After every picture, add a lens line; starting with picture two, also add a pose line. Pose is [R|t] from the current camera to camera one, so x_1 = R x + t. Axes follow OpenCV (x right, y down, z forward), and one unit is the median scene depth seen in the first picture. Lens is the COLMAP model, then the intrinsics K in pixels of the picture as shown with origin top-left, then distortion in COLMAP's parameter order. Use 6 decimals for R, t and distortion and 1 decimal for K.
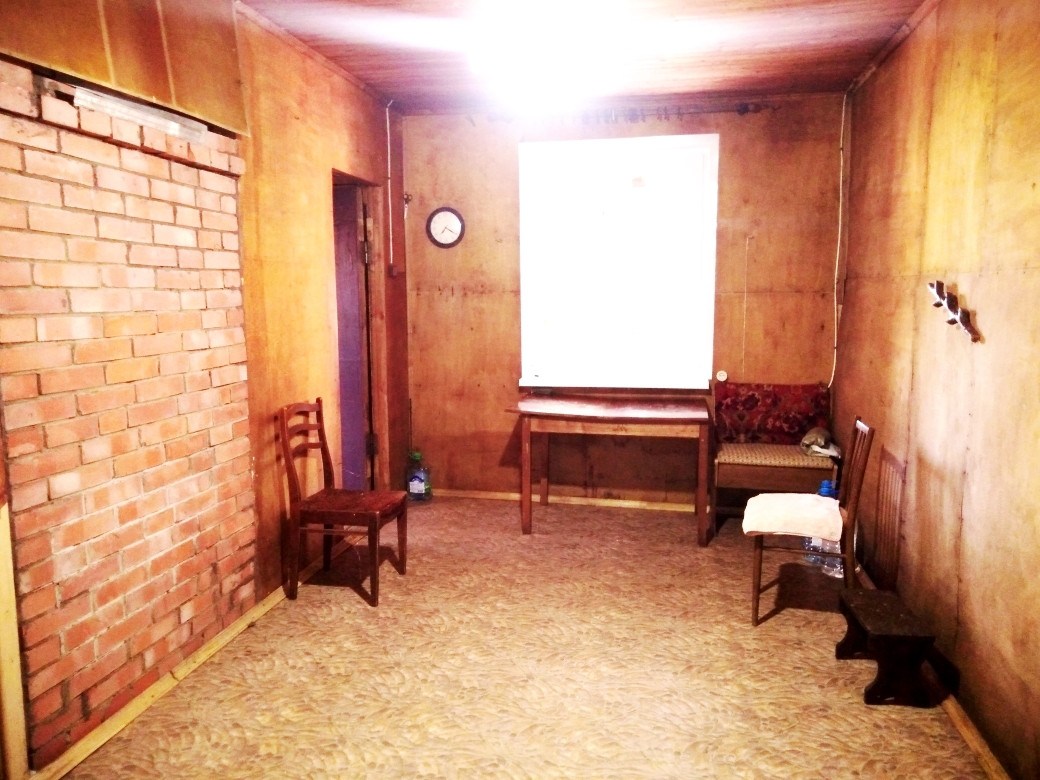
lens RADIAL K [[773.9, 0, 519.4], [0, 773.9, 389.8], [0, 0, 1]] dist [0.038155, -0.022762]
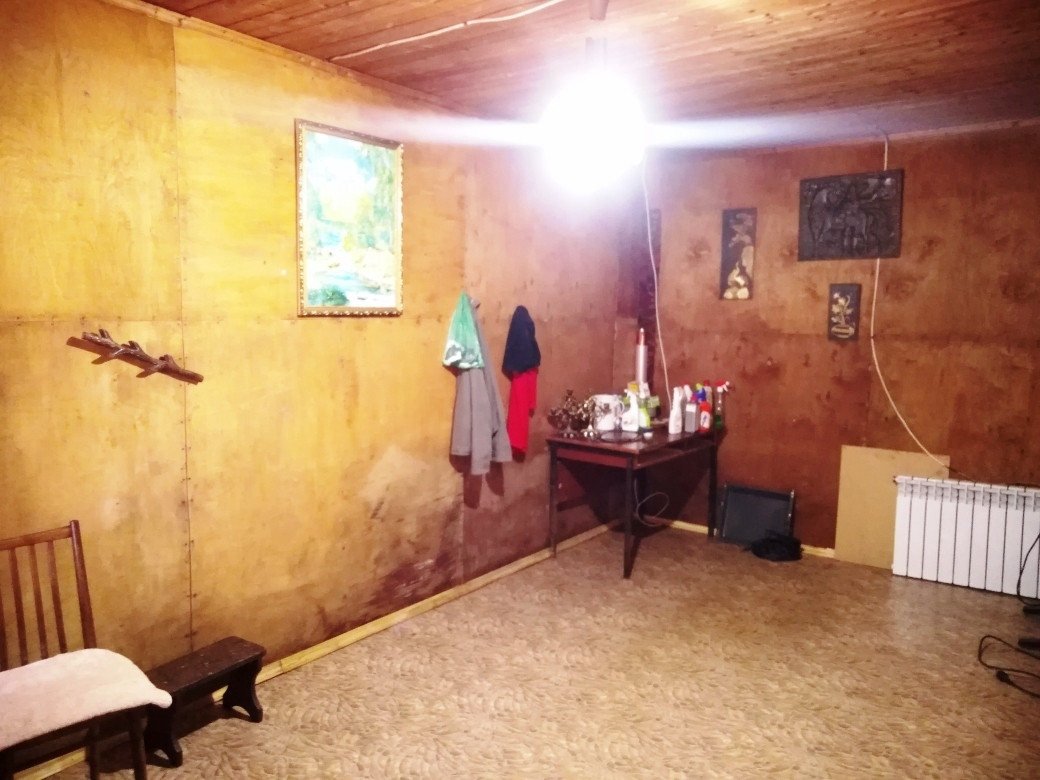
lens RADIAL K [[773.9, 0, 520.8], [0, 773.9, 393.8], [0, 0, 1]] dist [0.038155, -0.022762]
pose [[-0.896703, -0.060142, 0.438527, -0.192634], [0.044528, 0.973443, 0.224555, -0.157809], [-0.440387, 0.220886, -0.870212, 1.008756]]
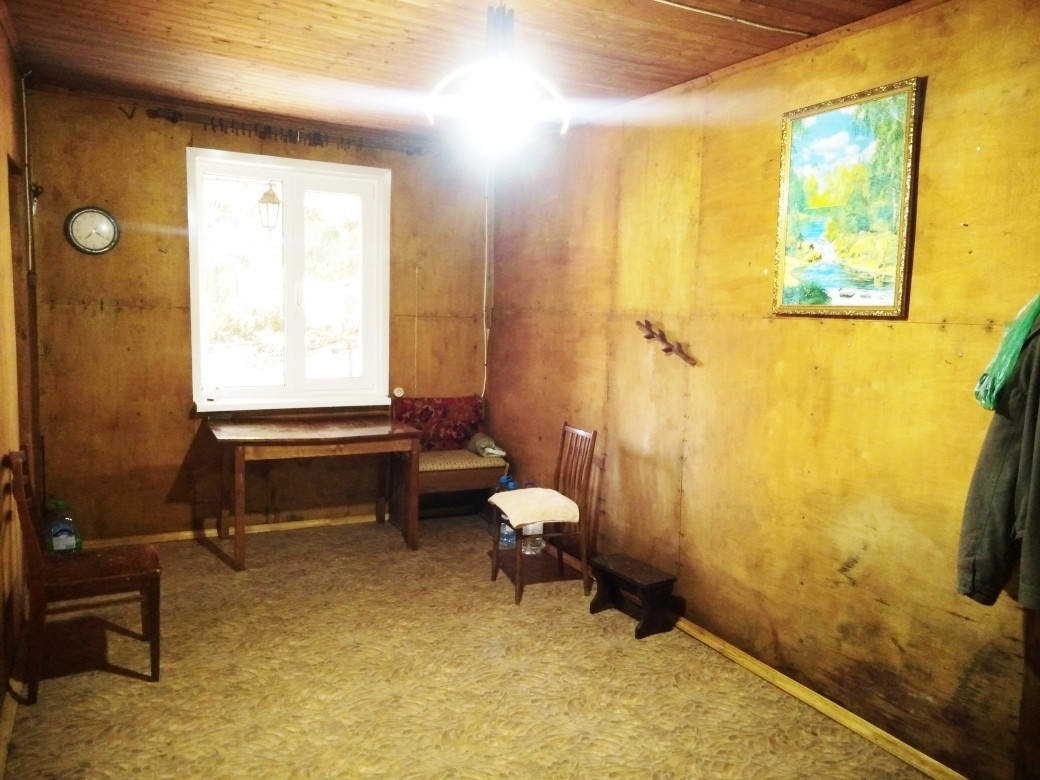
lens RADIAL K [[773.9, 0, 513.6], [0, 773.9, 390.9], [0, 0, 1]] dist [0.038155, -0.022762]
pose [[0.777709, -0.040811, 0.627299, -0.317268], [0.045340, 0.998933, 0.008778, -0.023526], [-0.626988, 0.021615, 0.778729, 0.058702]]
